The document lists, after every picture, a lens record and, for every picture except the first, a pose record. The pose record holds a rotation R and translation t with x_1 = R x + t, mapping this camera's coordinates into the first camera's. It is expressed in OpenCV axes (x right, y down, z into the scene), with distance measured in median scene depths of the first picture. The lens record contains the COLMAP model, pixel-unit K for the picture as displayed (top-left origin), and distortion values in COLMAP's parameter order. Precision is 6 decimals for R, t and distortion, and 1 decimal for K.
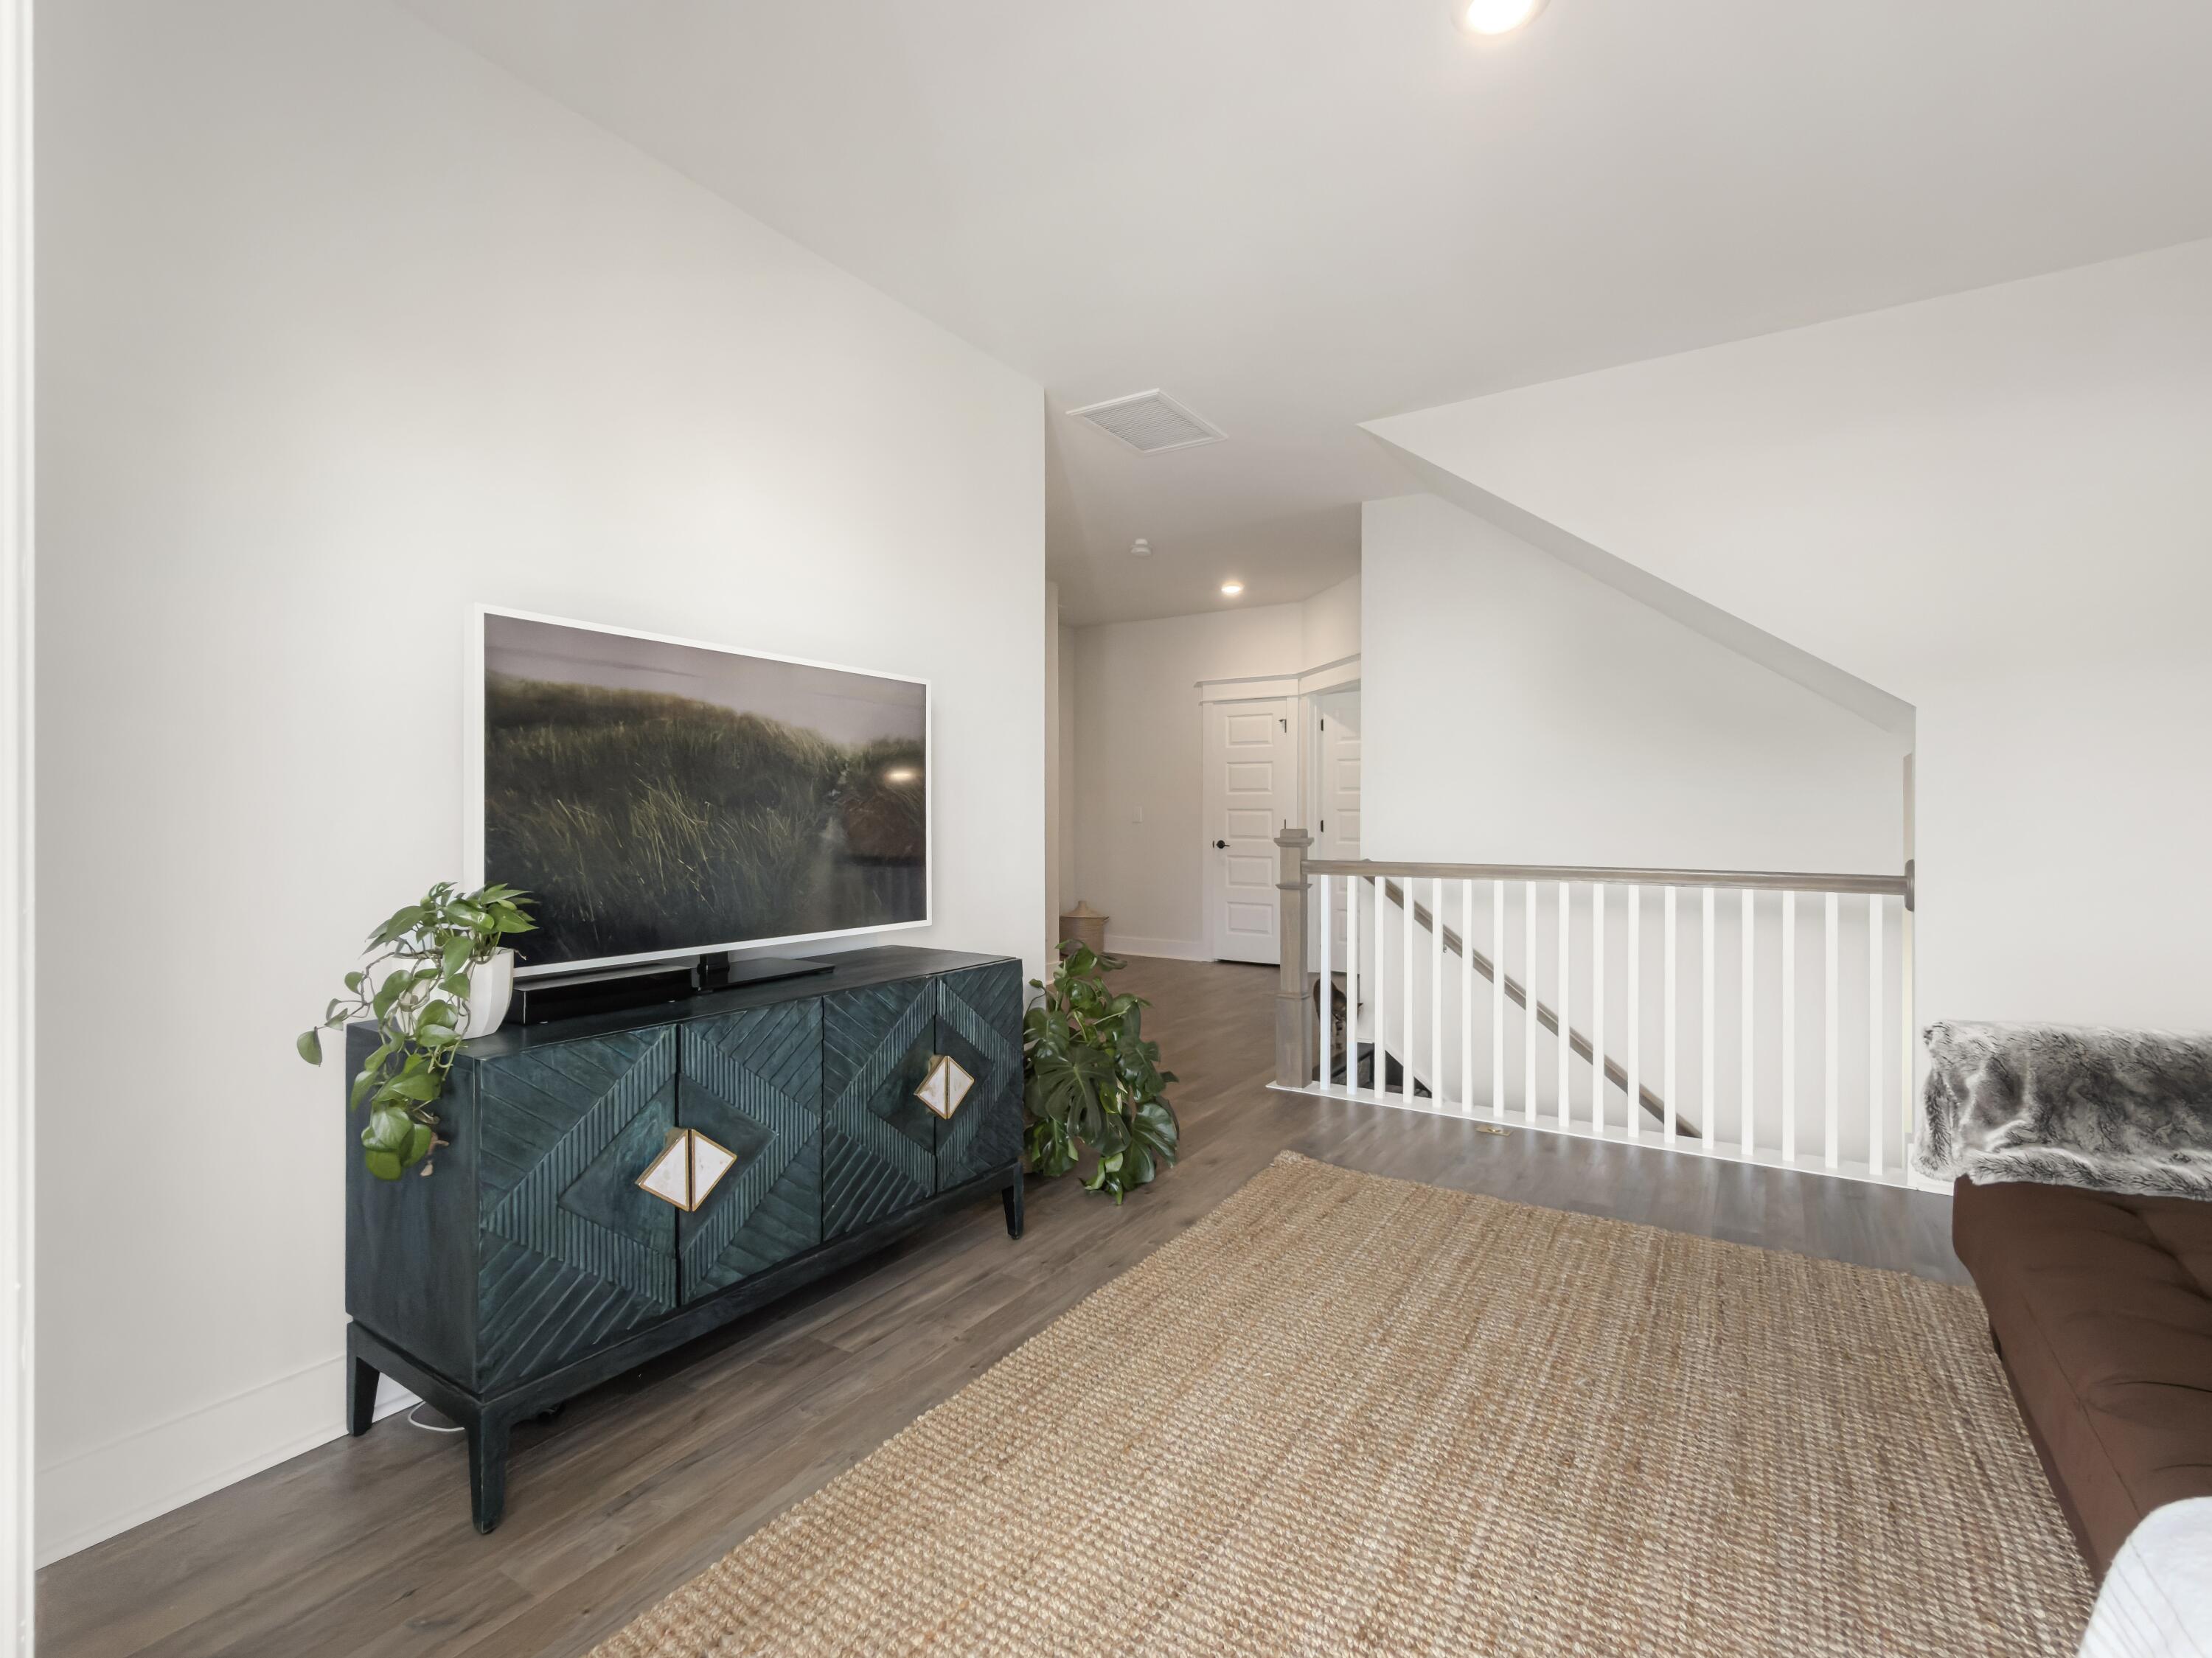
lens RADIAL K [[1027.9, 0, 1106.6], [0, 1027.9, 821.9], [0, 0, 1]] dist [-0.000355, -0.000002]
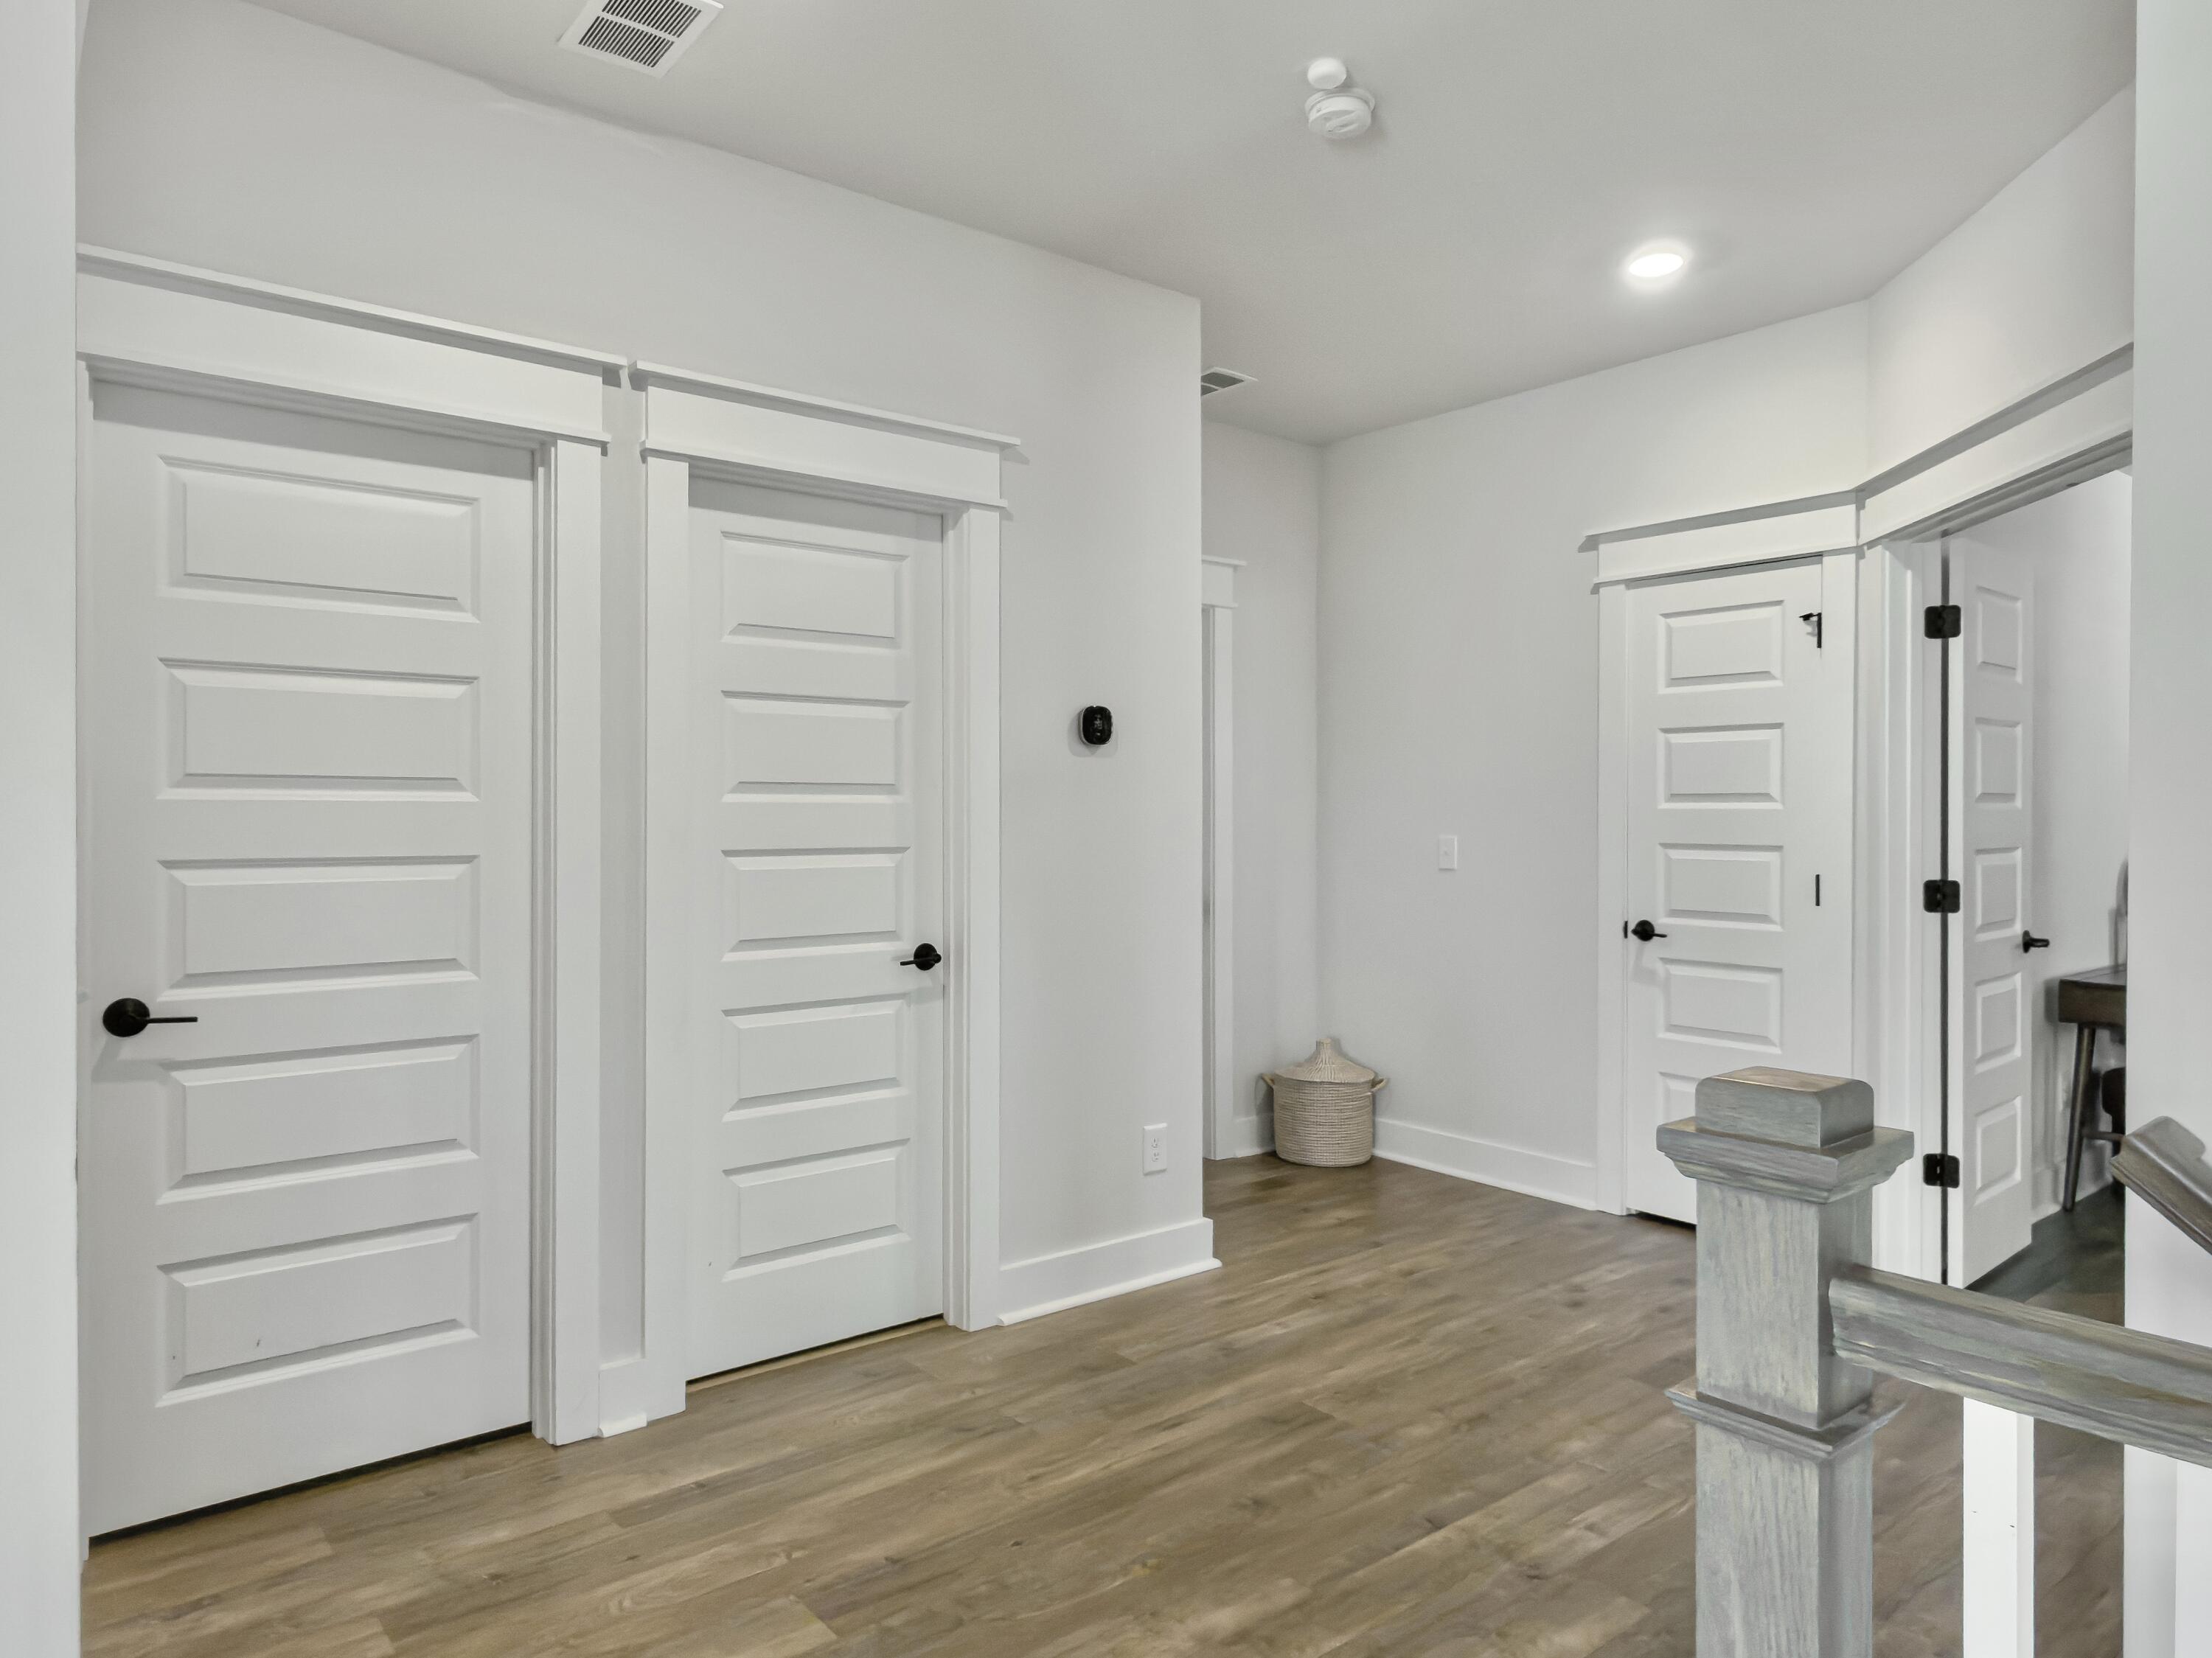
lens RADIAL K [[1415.2, 0, 1106.3], [0, 1415.2, 829.5], [0, 0, 1]] dist [0.003834, 0.000609]
pose [[0.951449, 0.003809, -0.307784, 0.084601], [-0.002080, 0.999980, 0.005945, -0.022284], [0.307800, -0.005016, 0.951438, 0.418077]]
